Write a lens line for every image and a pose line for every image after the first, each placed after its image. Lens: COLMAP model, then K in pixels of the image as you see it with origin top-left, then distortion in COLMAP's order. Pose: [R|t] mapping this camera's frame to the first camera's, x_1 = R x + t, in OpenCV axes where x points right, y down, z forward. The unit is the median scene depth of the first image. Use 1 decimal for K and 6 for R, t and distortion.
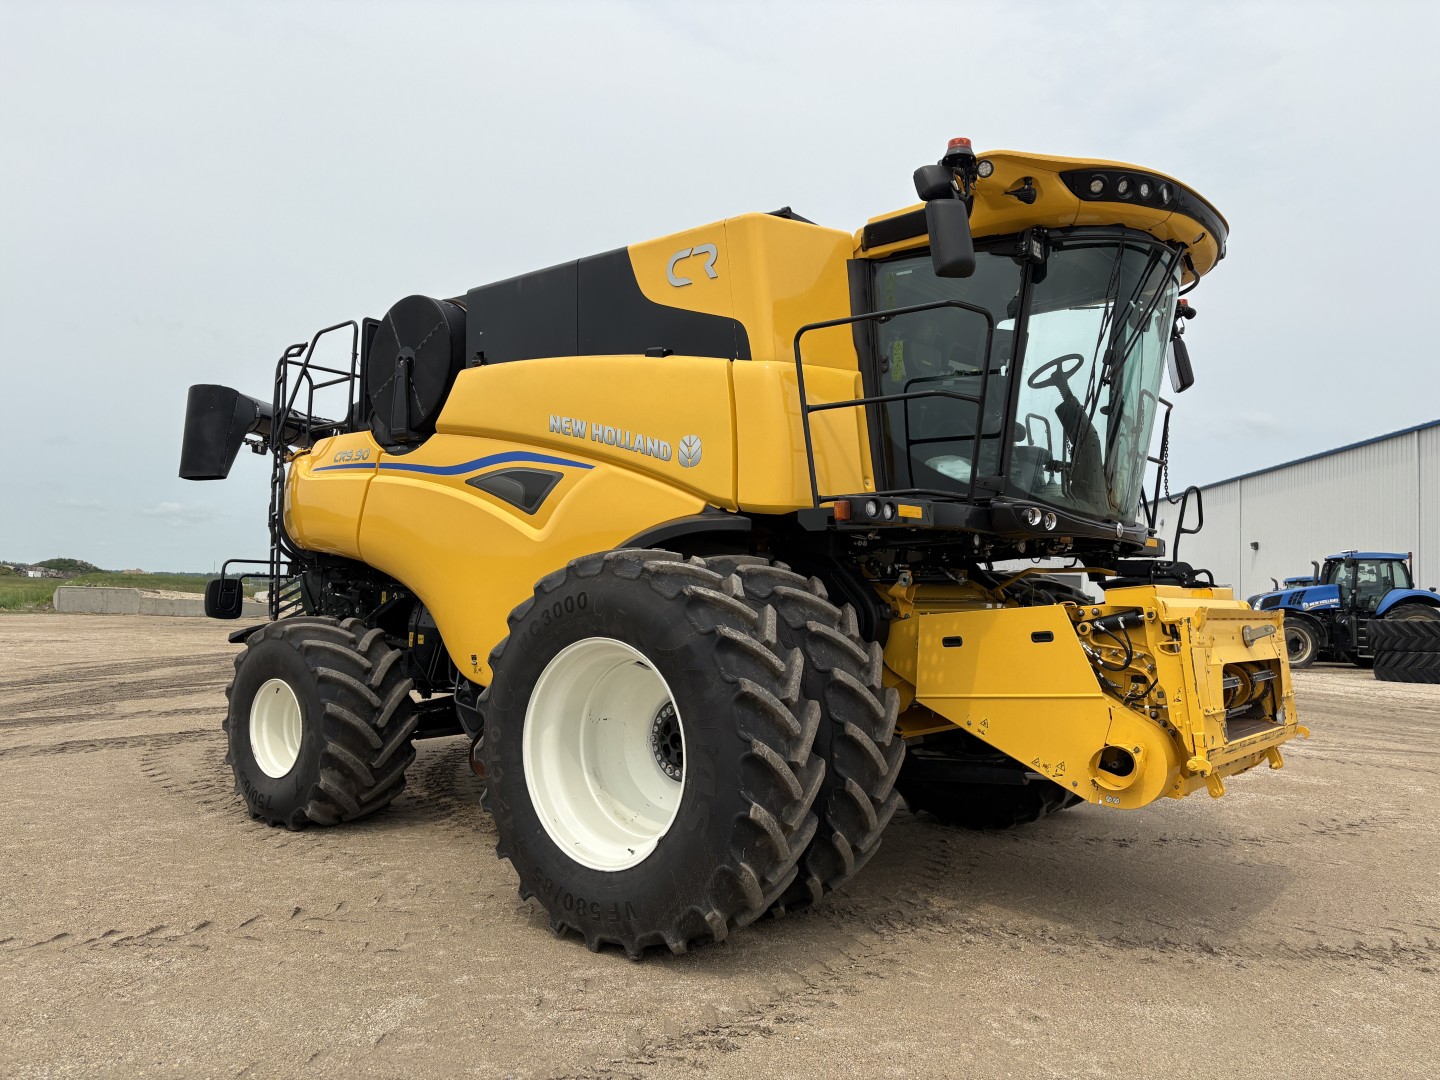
lens RADIAL K [[1084.2, 0, 721.8], [0, 1084.2, 548.2], [0, 0, 1]] dist [0.029021, -0.007629]
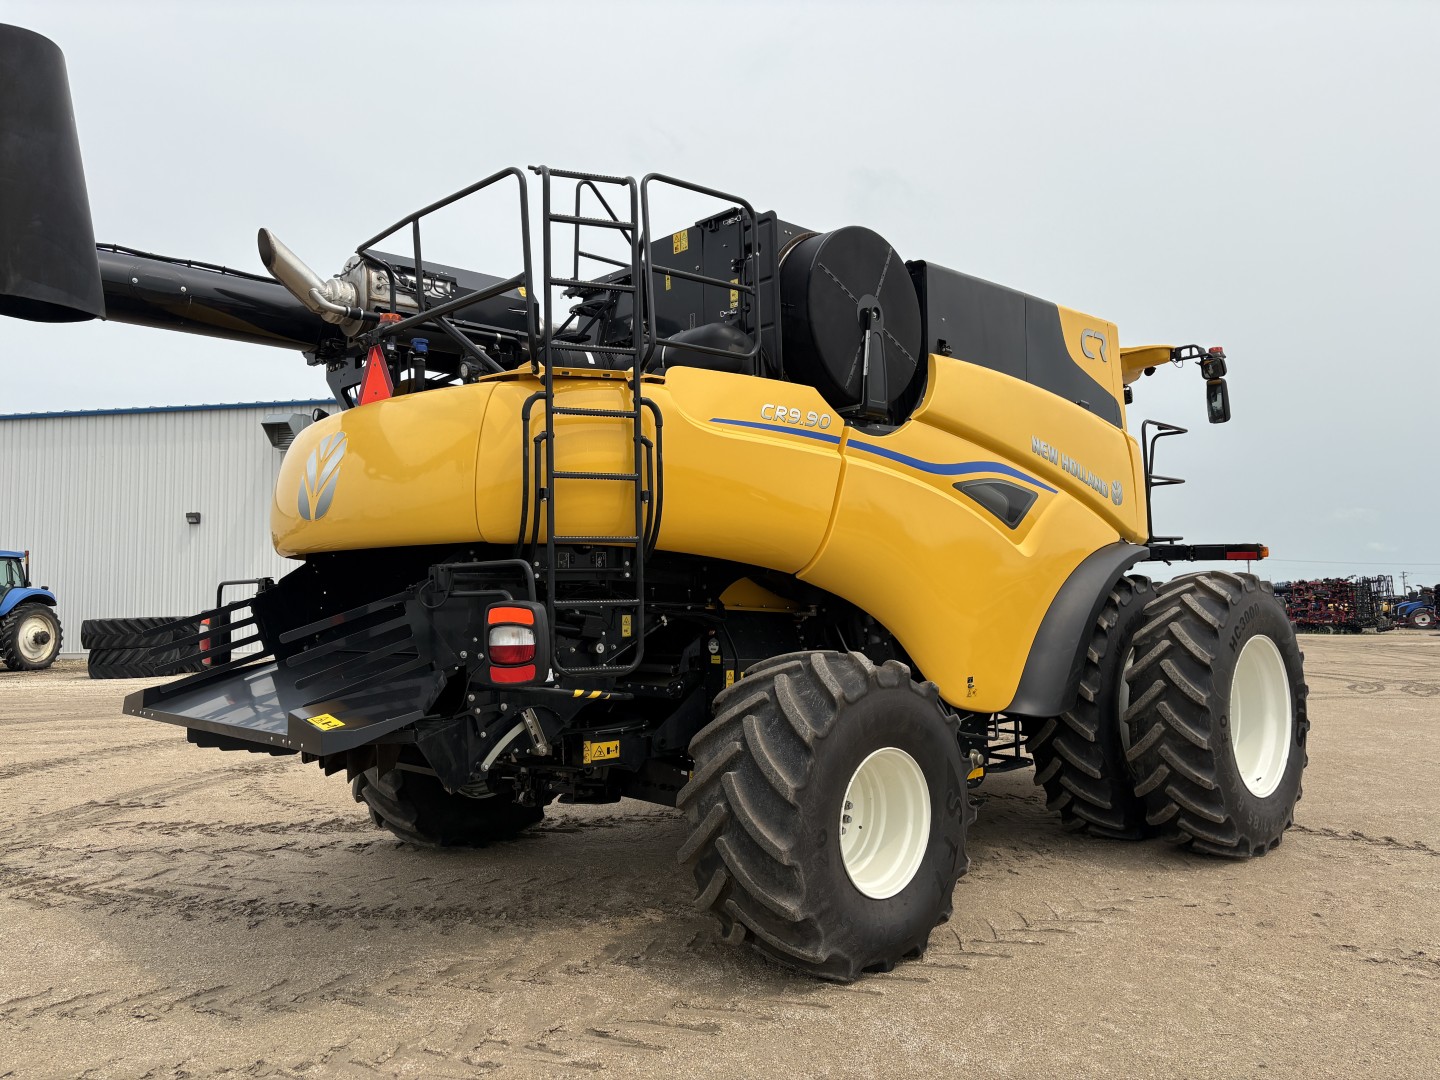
lens RADIAL K [[1084.2, 0, 721.7], [0, 1084.2, 534.8], [0, 0, 1]] dist [0.029021, -0.007629]
pose [[0.141460, 0.035765, 0.989298, -1.147921], [-0.028216, 0.999087, -0.032084, 0.013804], [-0.989542, -0.023375, 0.142340, 1.064791]]
